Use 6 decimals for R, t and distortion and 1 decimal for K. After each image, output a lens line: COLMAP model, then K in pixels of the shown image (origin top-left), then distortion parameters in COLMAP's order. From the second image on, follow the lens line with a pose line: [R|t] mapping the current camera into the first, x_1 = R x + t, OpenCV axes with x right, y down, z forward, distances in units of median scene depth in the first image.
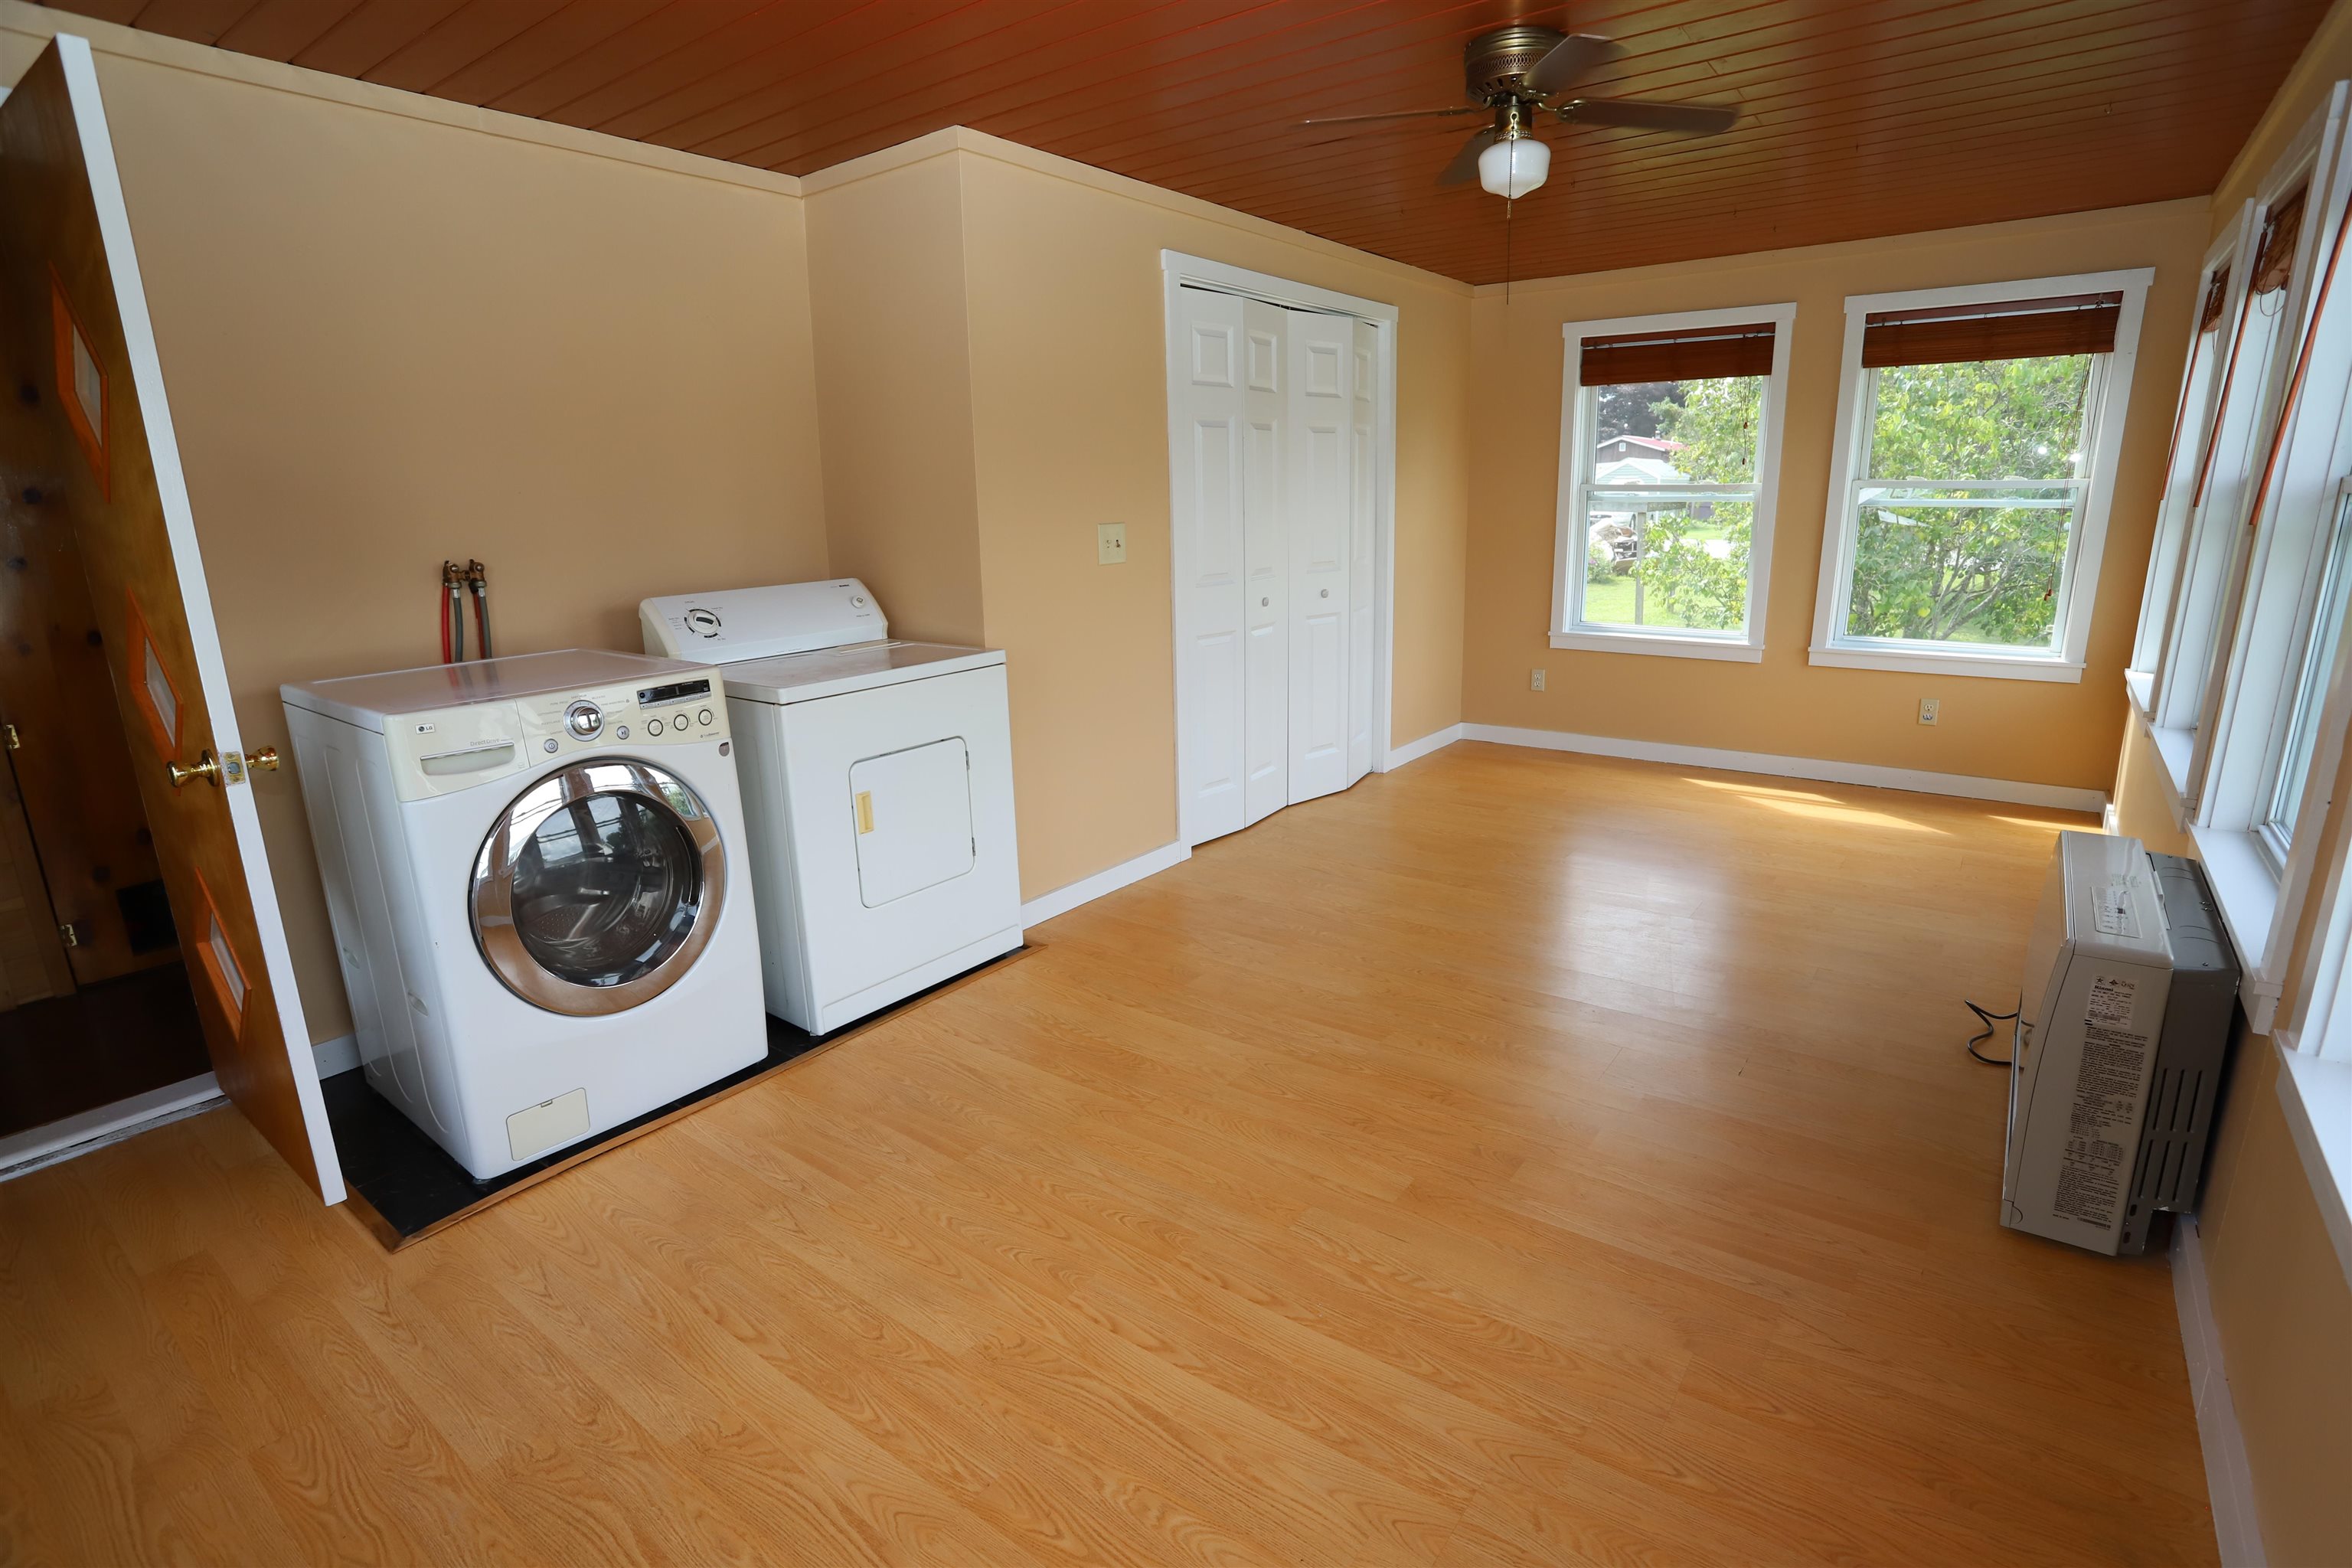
lens RADIAL K [[1137.7, 0, 1183.1], [0, 1137.7, 782.9], [0, 0, 1]] dist [-0.077203, 0.033277]
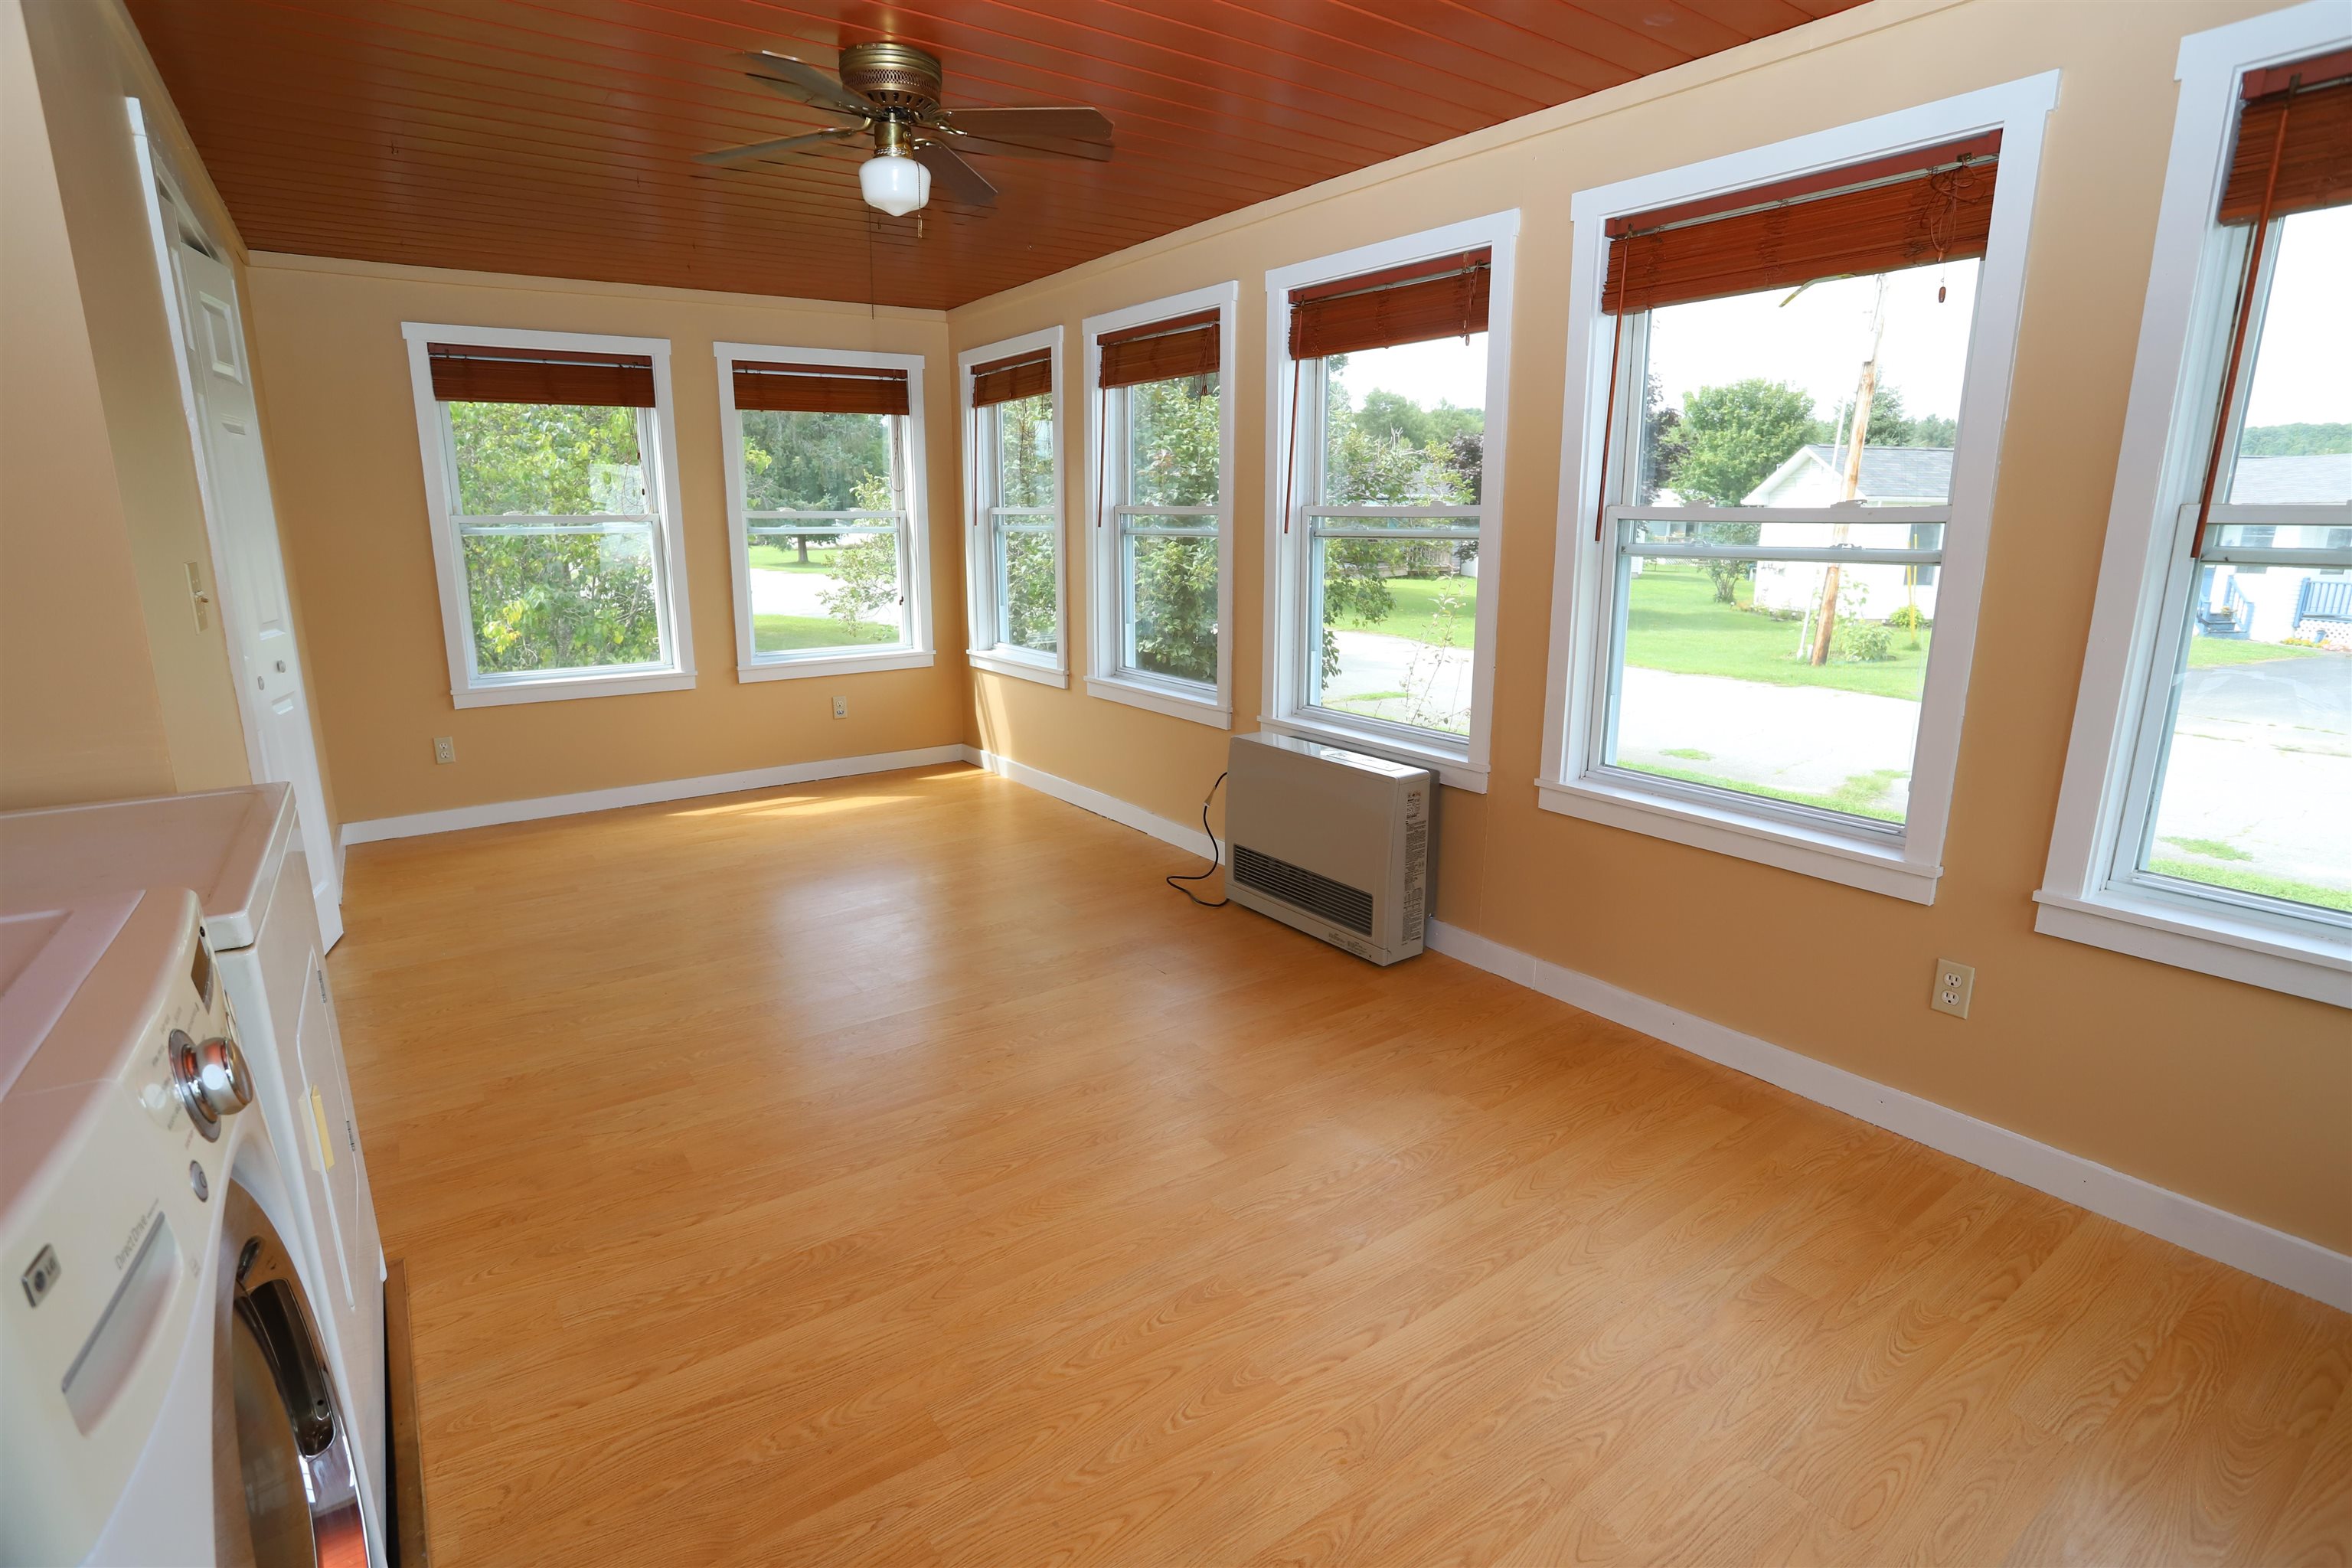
lens RADIAL K [[1137.7, 0, 1183.1], [0, 1137.7, 782.9], [0, 0, 1]] dist [-0.077203, 0.033277]
pose [[0.303212, -0.194081, 0.932950, -0.671458], [0.229814, 0.965035, 0.126065, -0.105497], [-0.924796, 0.176181, 0.337213, 0.532365]]
